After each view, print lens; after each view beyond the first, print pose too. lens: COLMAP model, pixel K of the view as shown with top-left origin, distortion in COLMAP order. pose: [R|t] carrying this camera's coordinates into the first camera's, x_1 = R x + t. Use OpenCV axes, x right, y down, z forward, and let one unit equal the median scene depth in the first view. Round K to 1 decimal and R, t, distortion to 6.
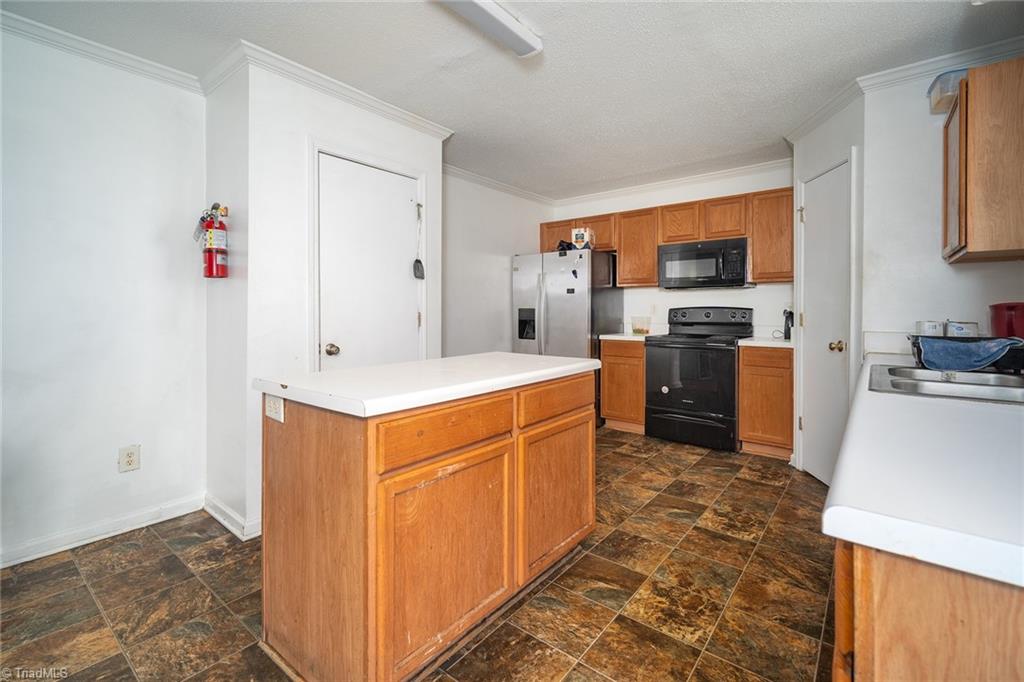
lens RADIAL K [[440.3, 0, 510.5], [0, 440.3, 336.3], [0, 0, 1]] dist [0.011844, -0.000200]
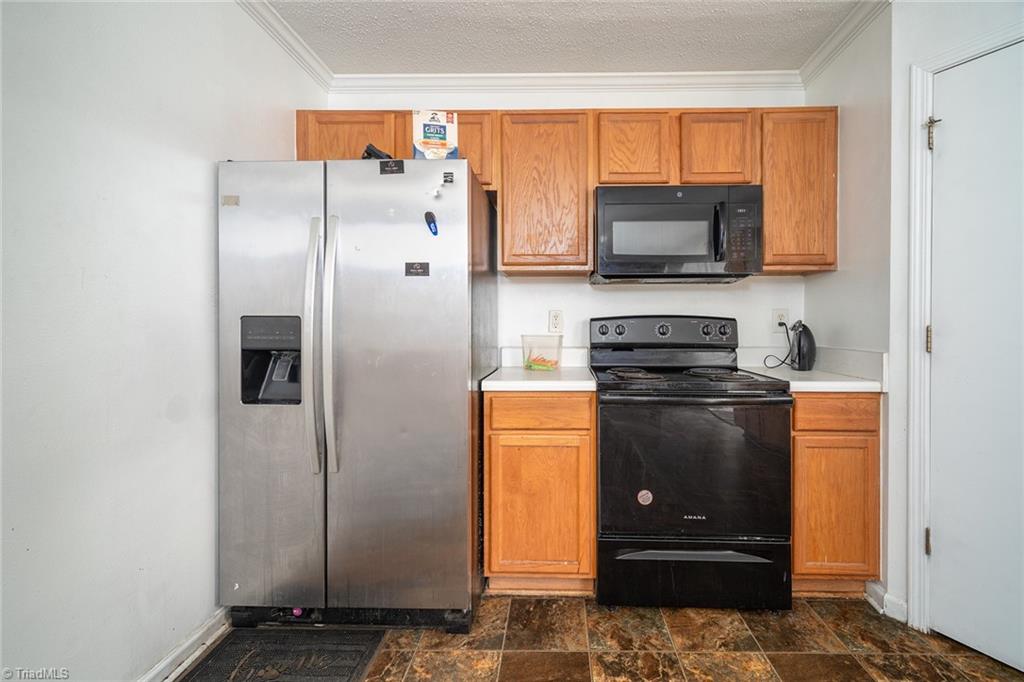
lens RADIAL K [[489.4, 0, 512.0], [0, 489.4, 341.0], [0, 0, 1]] dist [-0.004257, -0.000438]
pose [[0.774449, -0.003707, 0.632626, -0.064277], [0.039941, 0.998274, -0.043045, -0.020528], [-0.631375, 0.058604, 0.773260, 0.633201]]
